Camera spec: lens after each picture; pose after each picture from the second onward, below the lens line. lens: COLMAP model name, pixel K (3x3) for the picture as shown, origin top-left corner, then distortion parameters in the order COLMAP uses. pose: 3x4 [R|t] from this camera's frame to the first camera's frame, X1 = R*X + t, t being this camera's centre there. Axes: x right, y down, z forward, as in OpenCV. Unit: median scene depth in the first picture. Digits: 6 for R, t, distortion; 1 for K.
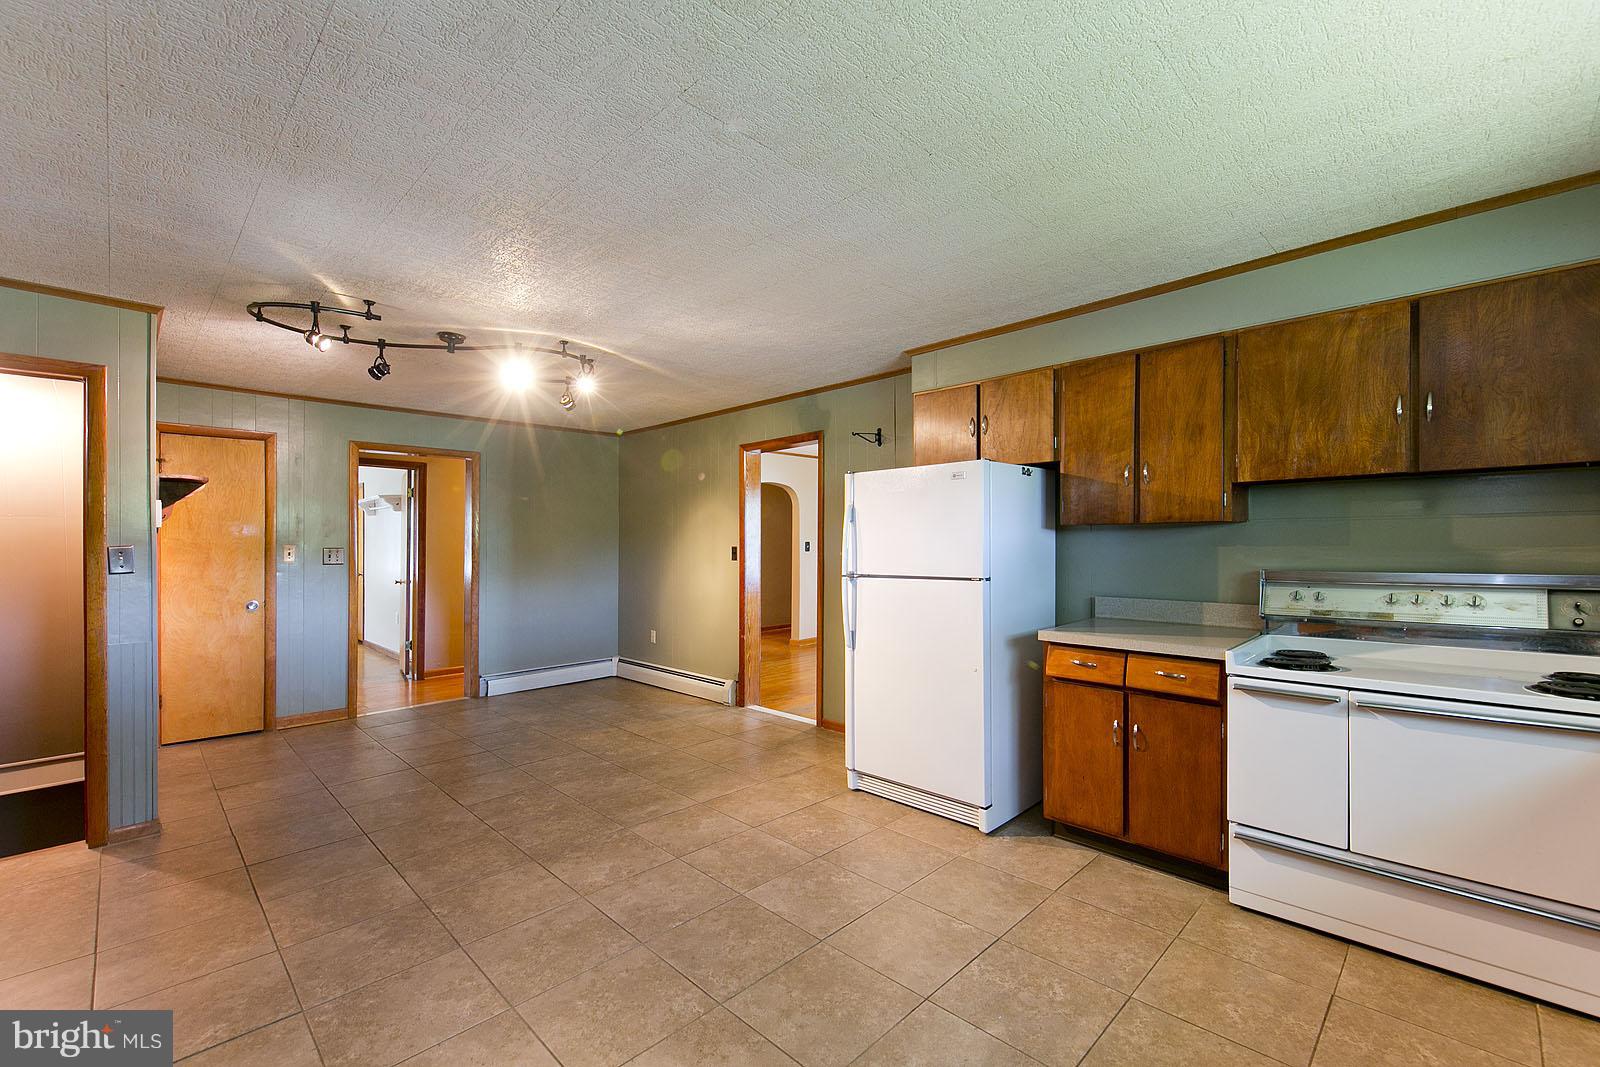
lens RADIAL K [[681.7, 0, 776.9], [0, 681.7, 531.0], [0, 0, 1]] dist [0.020913, -0.005677]
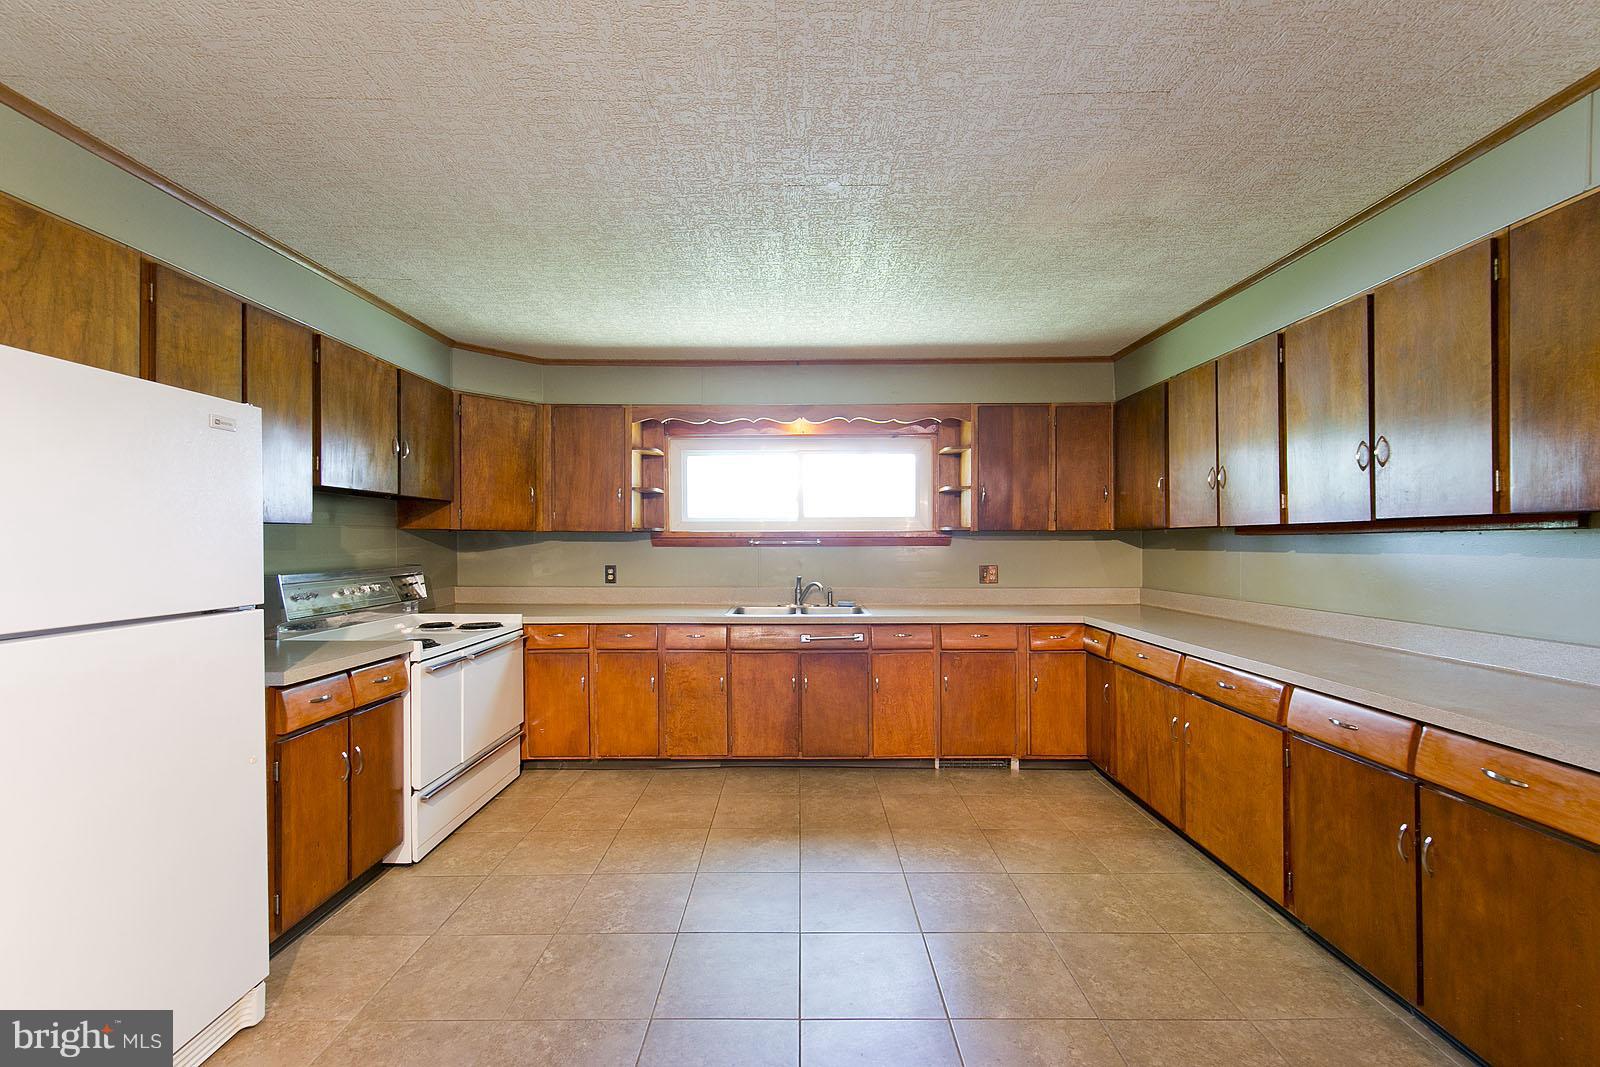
lens RADIAL K [[681.7, 0, 805.7], [0, 681.7, 545.0], [0, 0, 1]] dist [0.020913, -0.005677]
pose [[-0.717805, 0.004093, 0.696232, -0.501645], [-0.010079, 0.999817, -0.016269, 0.021594], [-0.696172, -0.018695, -0.717632, 1.106637]]
